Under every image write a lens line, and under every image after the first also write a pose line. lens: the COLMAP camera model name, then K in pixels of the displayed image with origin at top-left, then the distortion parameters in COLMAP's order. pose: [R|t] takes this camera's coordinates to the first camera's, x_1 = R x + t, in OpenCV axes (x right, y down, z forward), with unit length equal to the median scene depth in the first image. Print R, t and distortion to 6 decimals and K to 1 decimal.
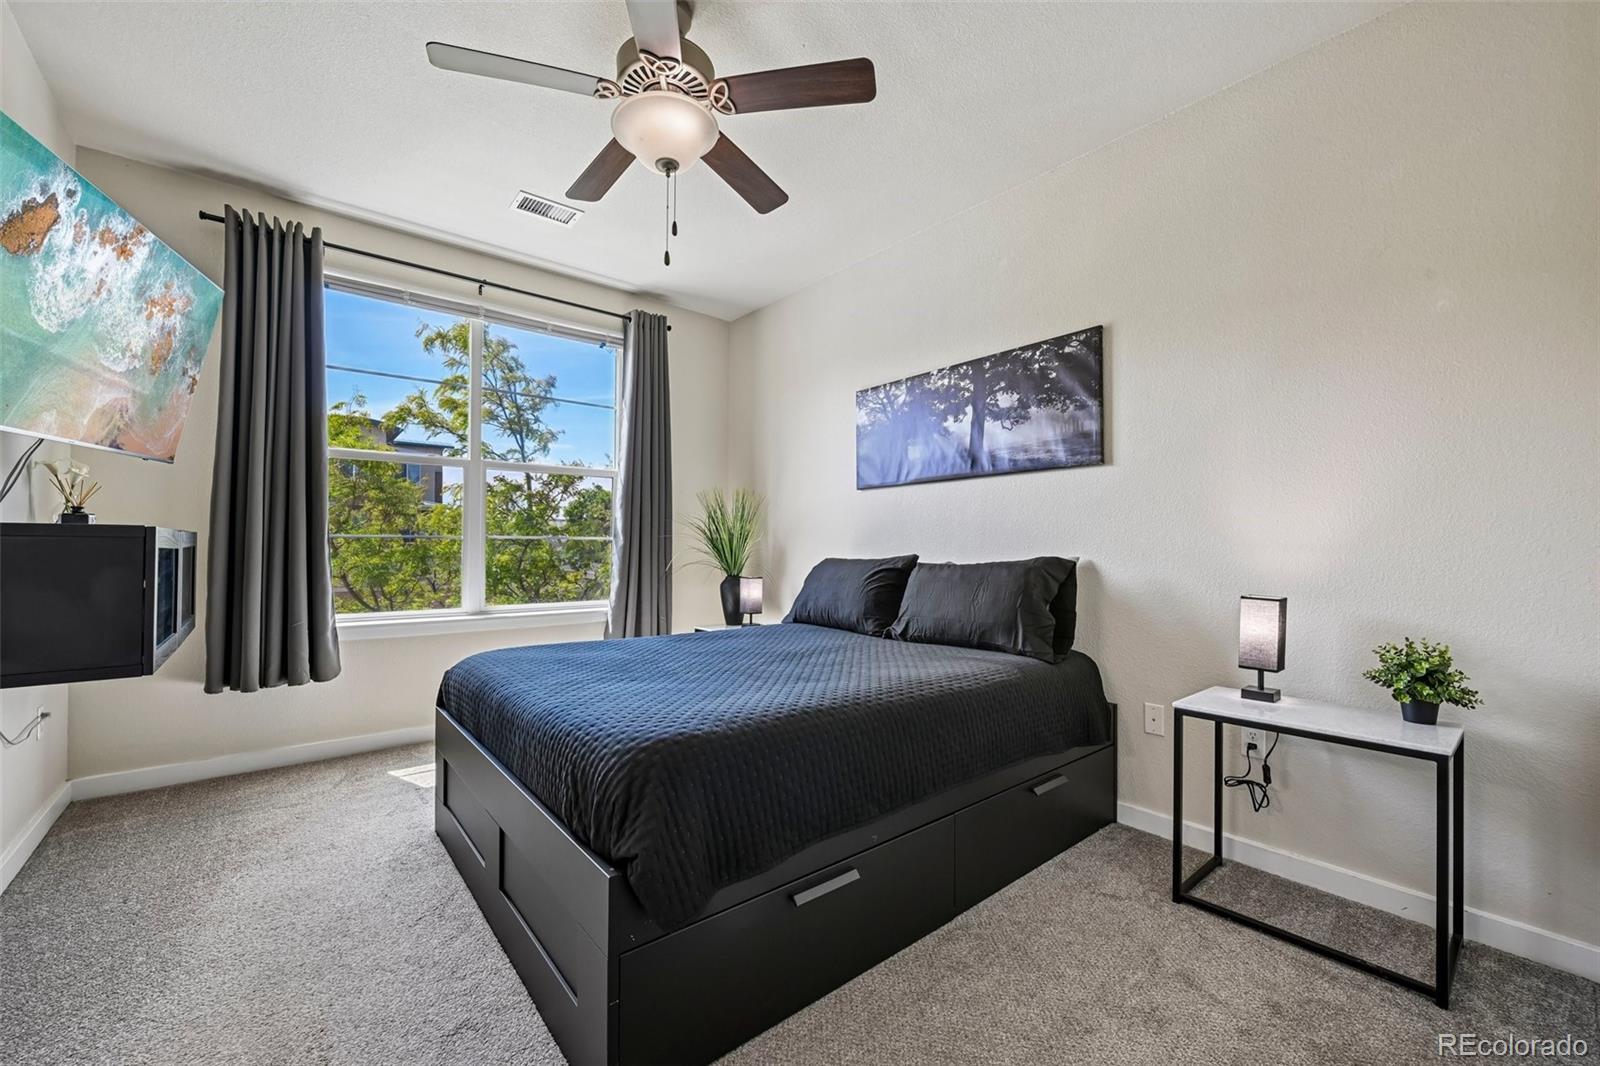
lens RADIAL K [[638.8, 0, 795.4], [0, 638.8, 538.1], [0, 0, 1]] dist [-0.003156, 0.000730]
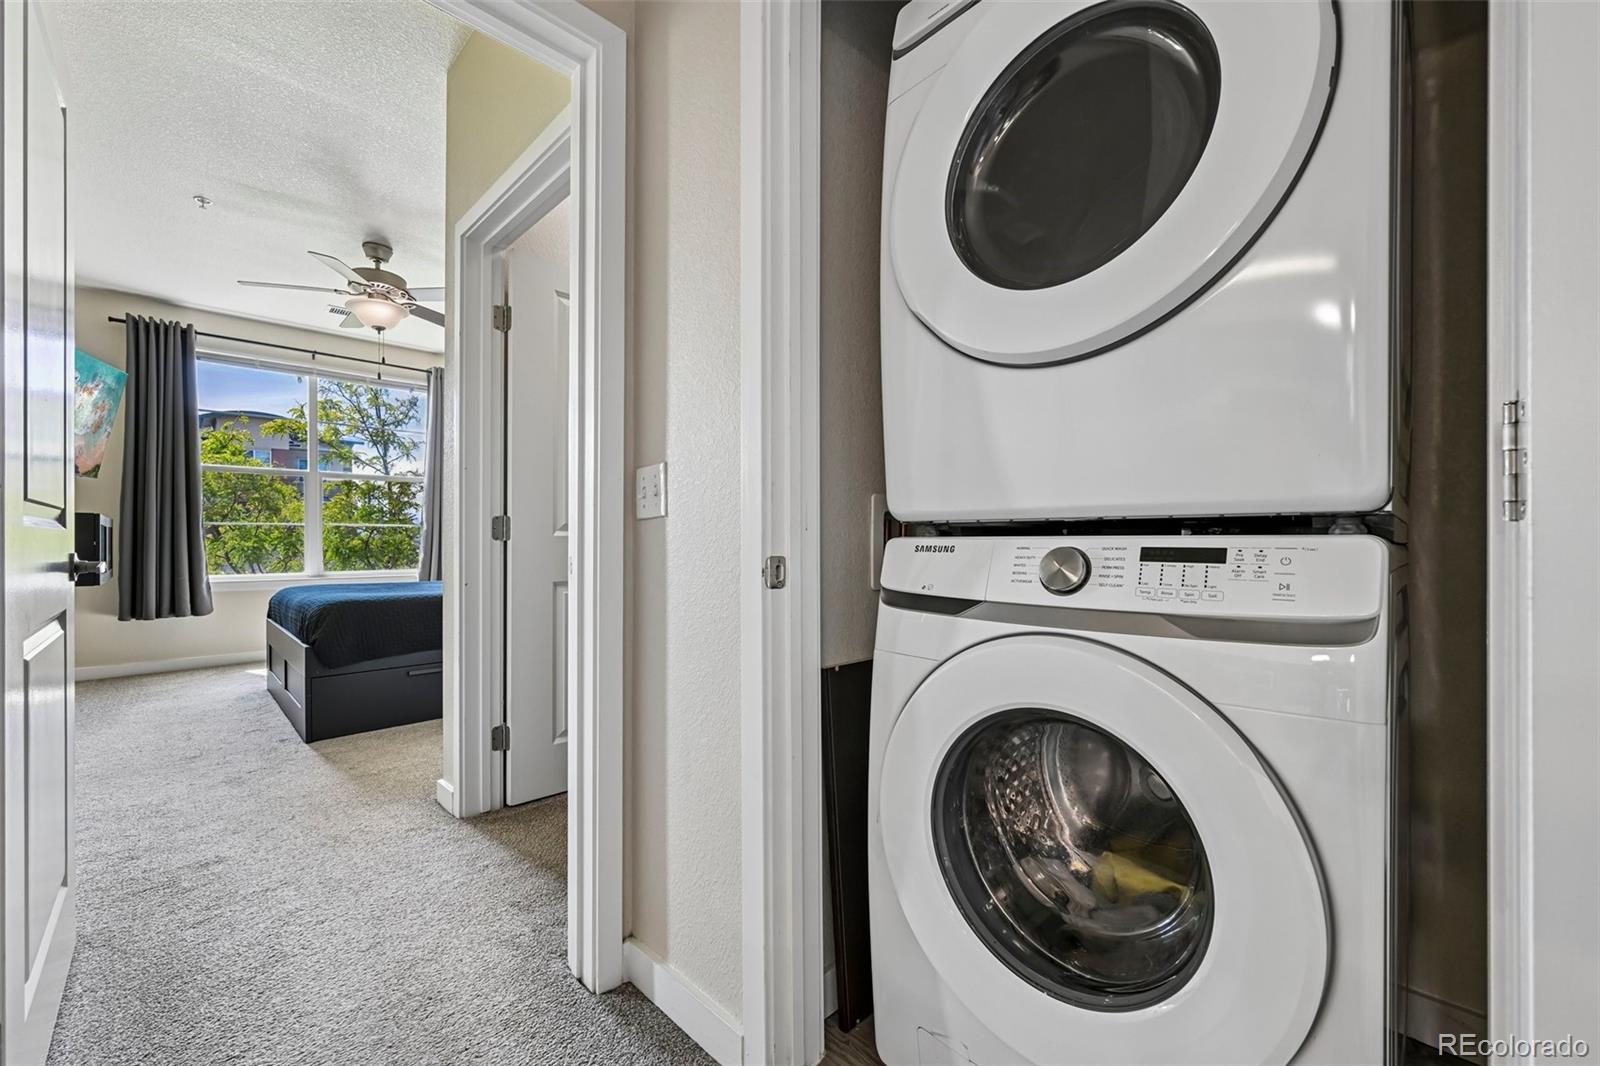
lens RADIAL K [[638.8, 0, 797.8], [0, 638.8, 542.6], [0, 0, 1]] dist [-0.003156, 0.000730]
pose [[0.995495, -0.008973, 0.094393, 0.566146], [0.007820, 0.999890, 0.012580, 0.036895], [-0.094495, -0.011786, 0.995456, -0.684487]]
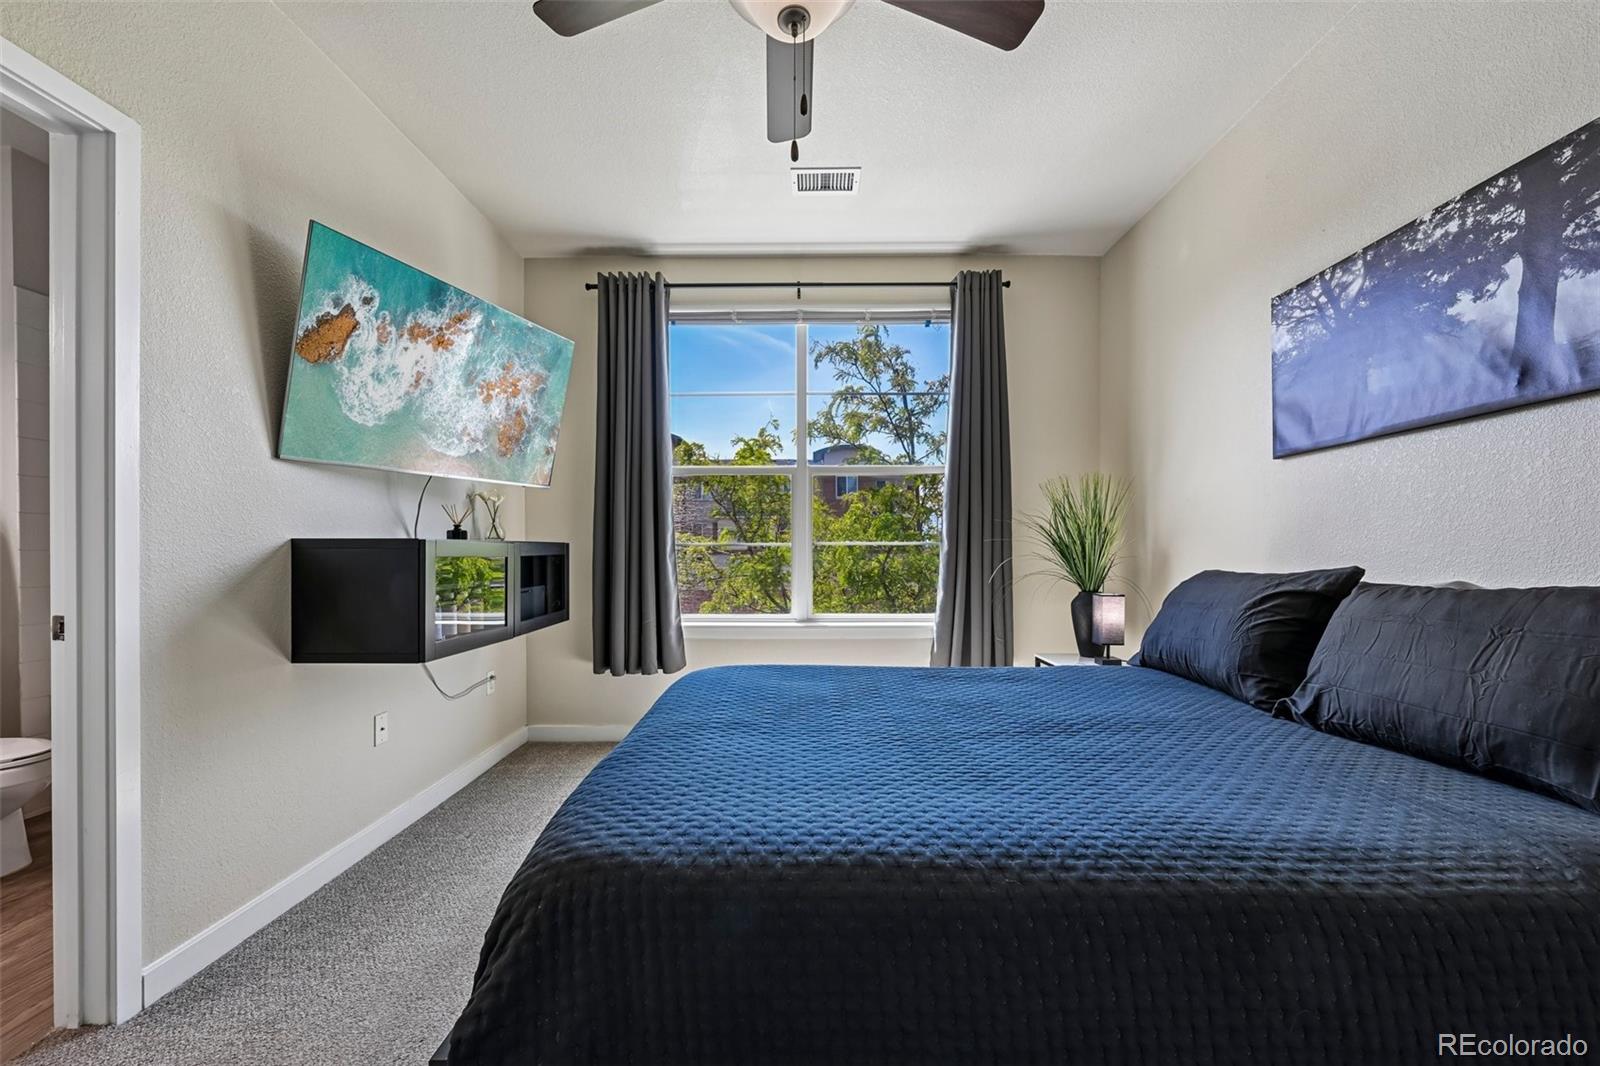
lens RADIAL K [[638.8, 0, 797.3], [0, 638.8, 550.2], [0, 0, 1]] dist [-0.003156, 0.000730]
pose [[0.770583, -0.006083, -0.637310, 0.156384], [0.012999, 0.999896, 0.006173, 0.002636], [0.637207, -0.013041, 0.770583, 0.276274]]
